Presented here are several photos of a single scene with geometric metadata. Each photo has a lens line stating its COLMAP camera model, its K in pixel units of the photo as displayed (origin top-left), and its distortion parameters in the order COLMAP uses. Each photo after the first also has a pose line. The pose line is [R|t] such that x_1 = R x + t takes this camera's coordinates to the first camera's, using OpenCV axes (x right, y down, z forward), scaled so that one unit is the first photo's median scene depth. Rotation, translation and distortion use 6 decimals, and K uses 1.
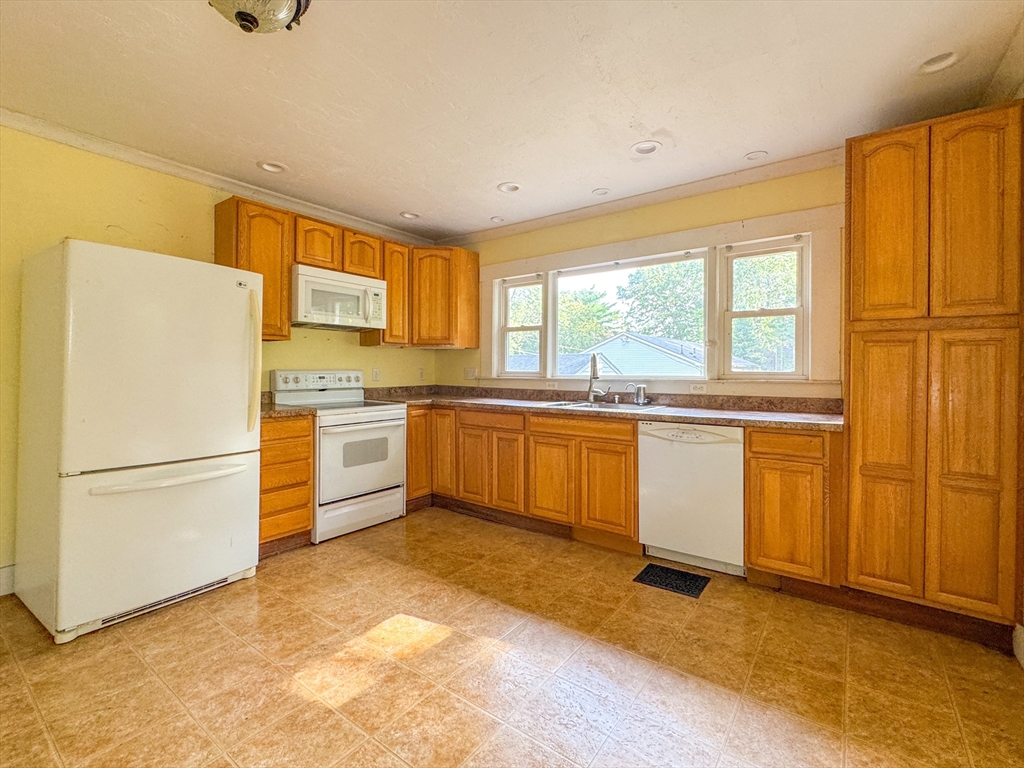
lens RADIAL K [[457.7, 0, 511.1], [0, 457.7, 367.4], [0, 0, 1]] dist [-0.001216, -0.000360]
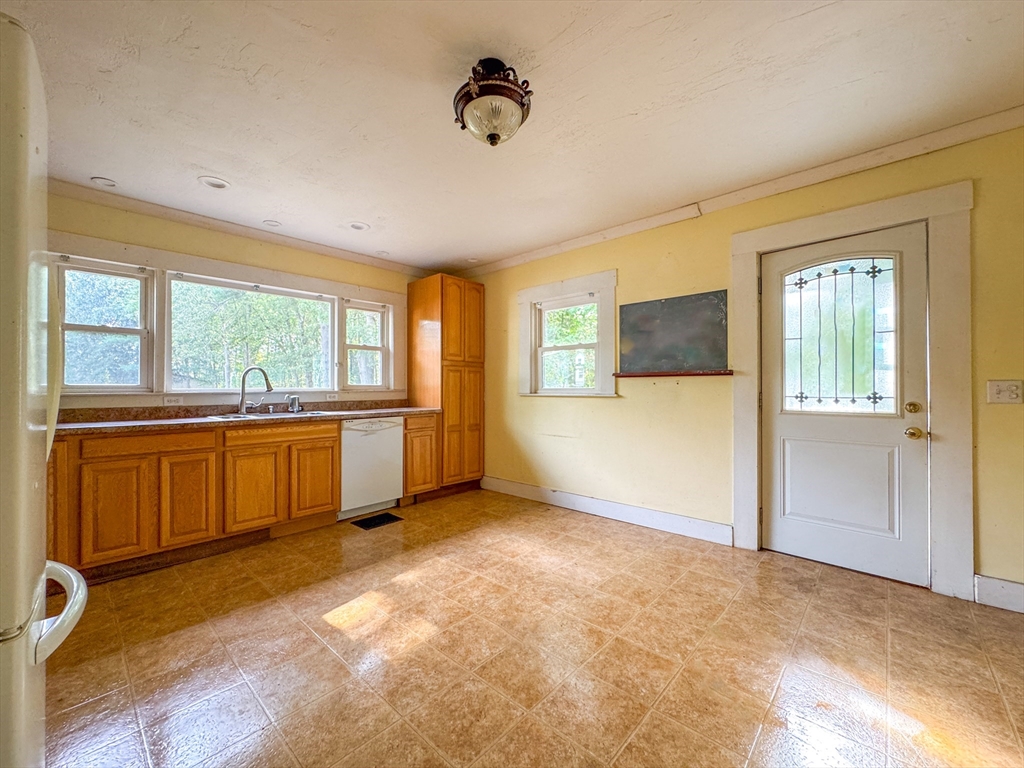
lens RADIAL K [[428.1, 0, 503.5], [0, 428.1, 382.1], [0, 0, 1]] dist [-0.010543, 0.000095]
pose [[0.107807, 0.013304, 0.994083, -0.906456], [0.004625, 0.999893, -0.013884, 0.023495], [-0.994161, 0.006094, 0.107734, 0.385613]]
